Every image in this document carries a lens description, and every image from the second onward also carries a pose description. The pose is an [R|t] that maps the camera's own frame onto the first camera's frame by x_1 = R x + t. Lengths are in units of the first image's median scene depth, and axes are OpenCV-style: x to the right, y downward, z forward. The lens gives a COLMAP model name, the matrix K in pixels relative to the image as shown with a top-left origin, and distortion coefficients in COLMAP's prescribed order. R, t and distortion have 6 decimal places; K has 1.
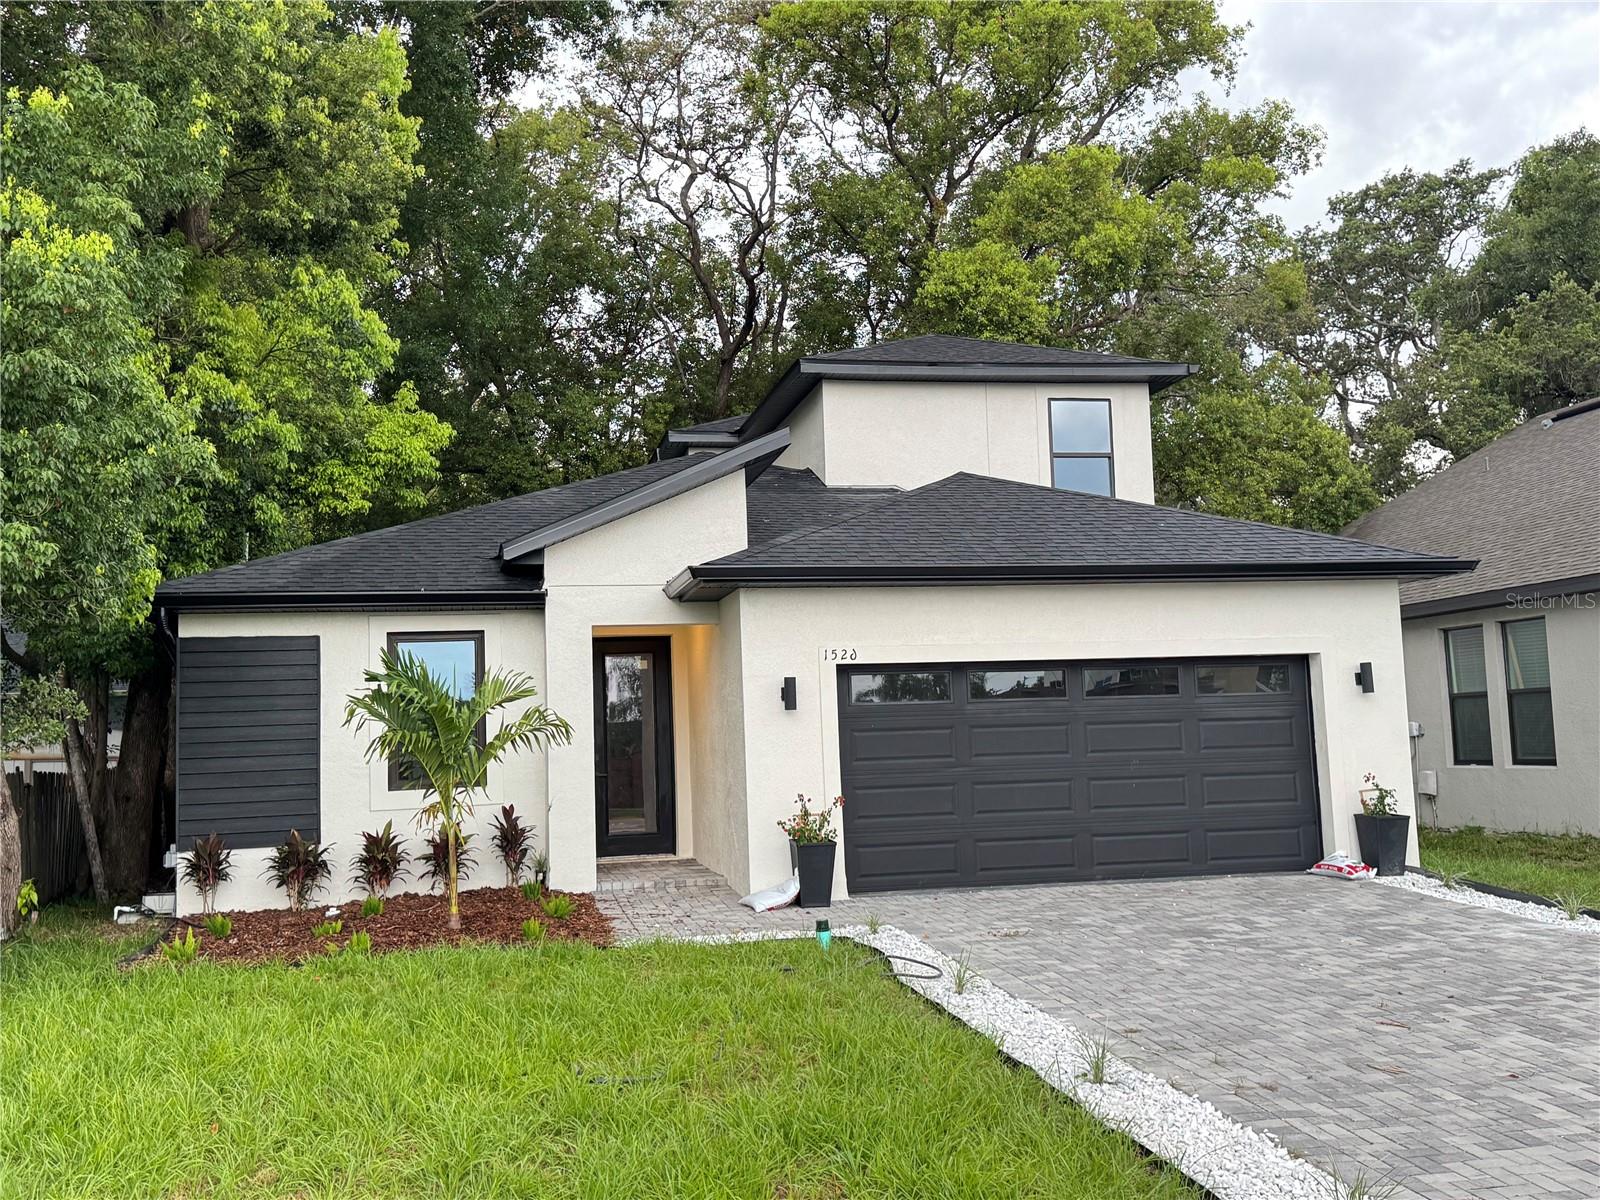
lens RADIAL K [[1503.8, 0, 803.7], [0, 1503.8, 588.6], [0, 0, 1]] dist [0.152327, -0.287917]
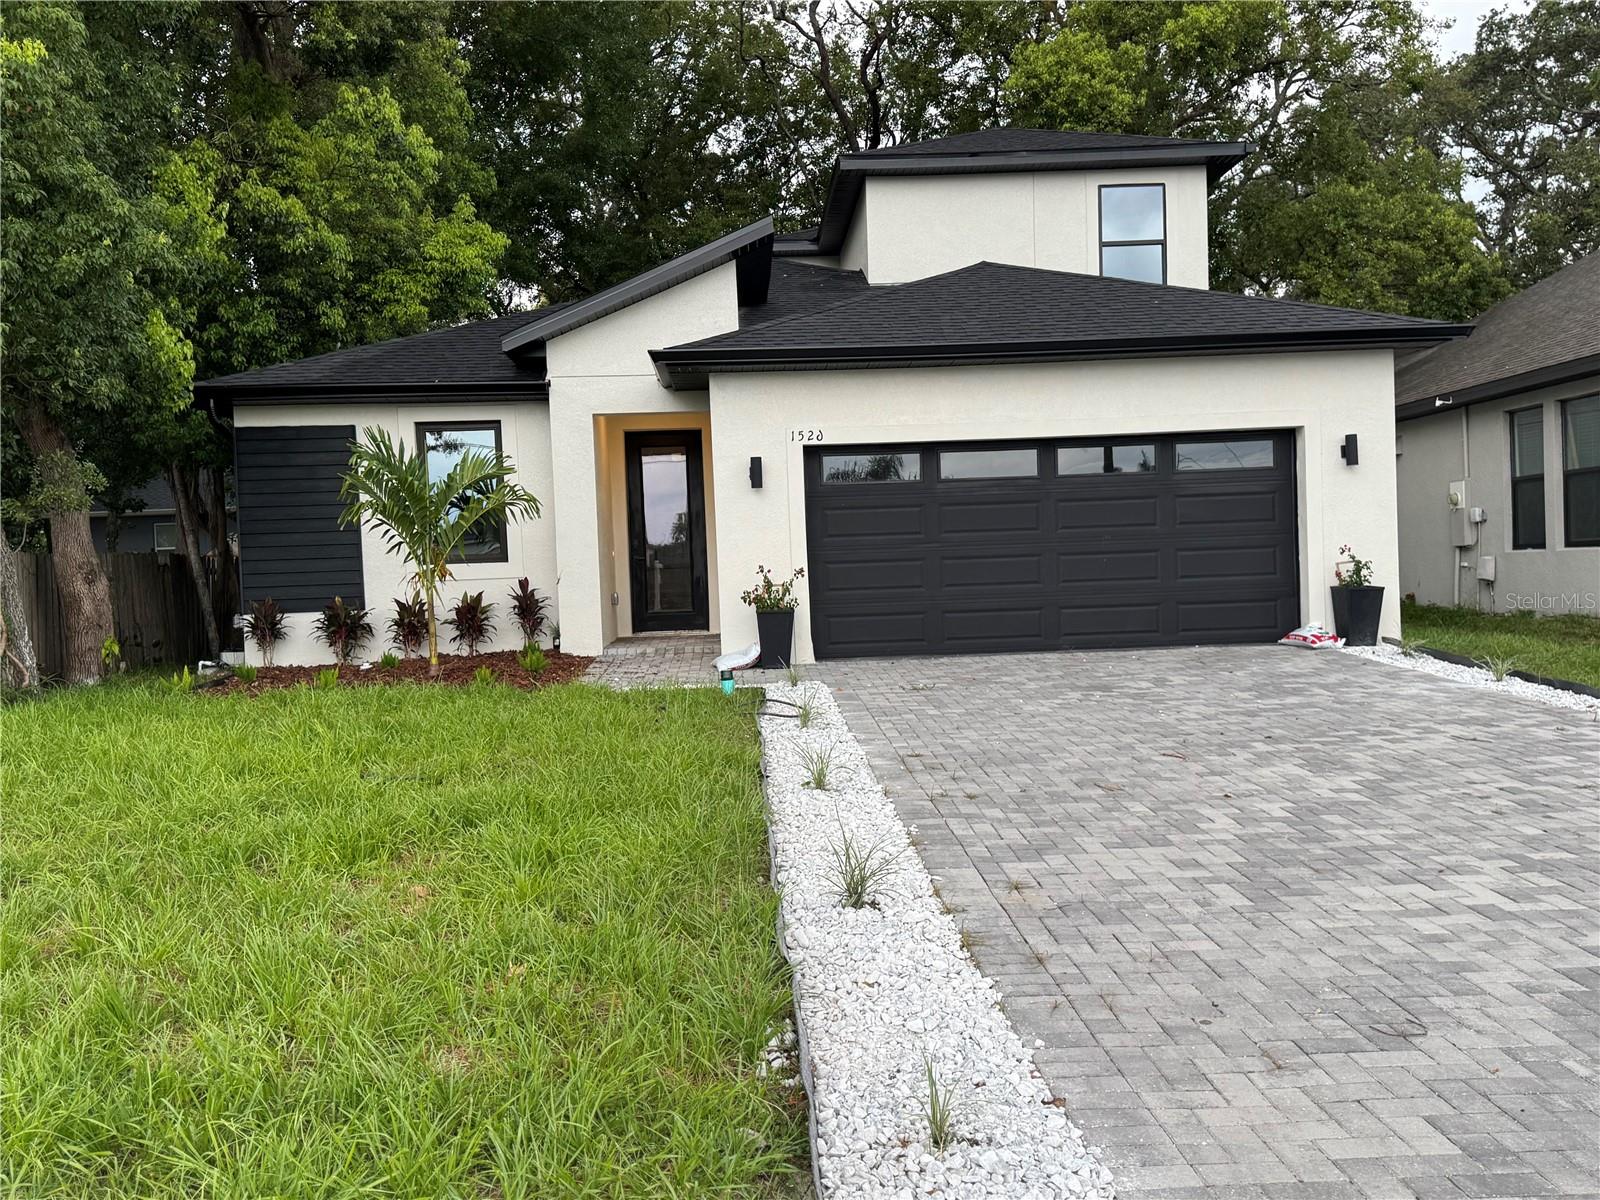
lens RADIAL K [[1411.6, 0, 804.0], [0, 1411.6, 602.5], [0, 0, 1]] dist [0.062366, -0.095049]
pose [[0.985419, 0.003458, -0.170112, 0.172353], [0.018063, 0.992018, 0.124796, 0.034113], [0.169185, -0.126049, 0.977491, 0.025746]]
